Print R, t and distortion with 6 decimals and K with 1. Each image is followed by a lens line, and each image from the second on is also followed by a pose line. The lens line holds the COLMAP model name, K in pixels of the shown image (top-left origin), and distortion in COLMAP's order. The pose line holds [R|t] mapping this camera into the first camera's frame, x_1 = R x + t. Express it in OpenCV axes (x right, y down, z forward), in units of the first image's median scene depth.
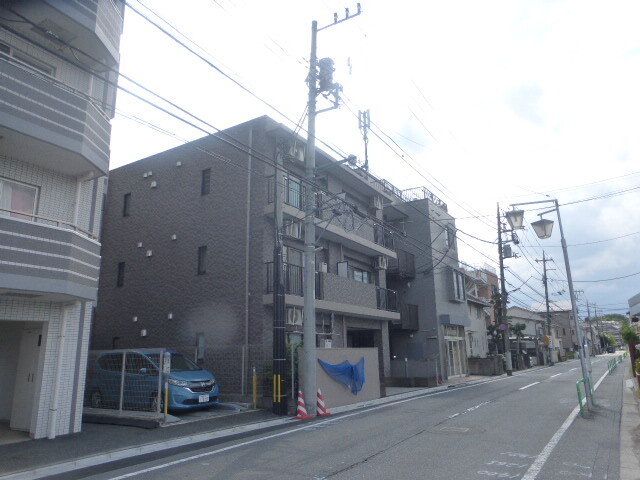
lens RADIAL K [[455.9, 0, 320.0], [0, 455.9, 240.0], [0, 0, 1]] dist [0.042700, 0.000718]
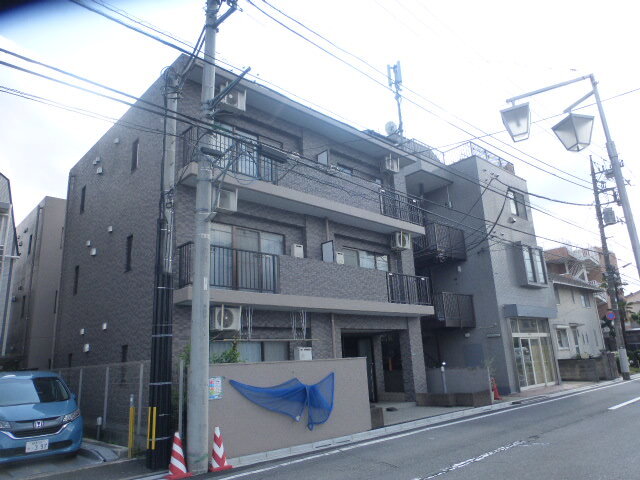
lens RADIAL K [[453.8, 0, 320.0], [0, 453.8, 240.0], [0, 0, 1]] dist [-0.003493, 0.002059]
pose [[0.966498, -0.096257, -0.237942, 0.178431], [0.094315, 0.995350, -0.019558, 0.048814], [0.238719, -0.003539, 0.971082, 0.233002]]
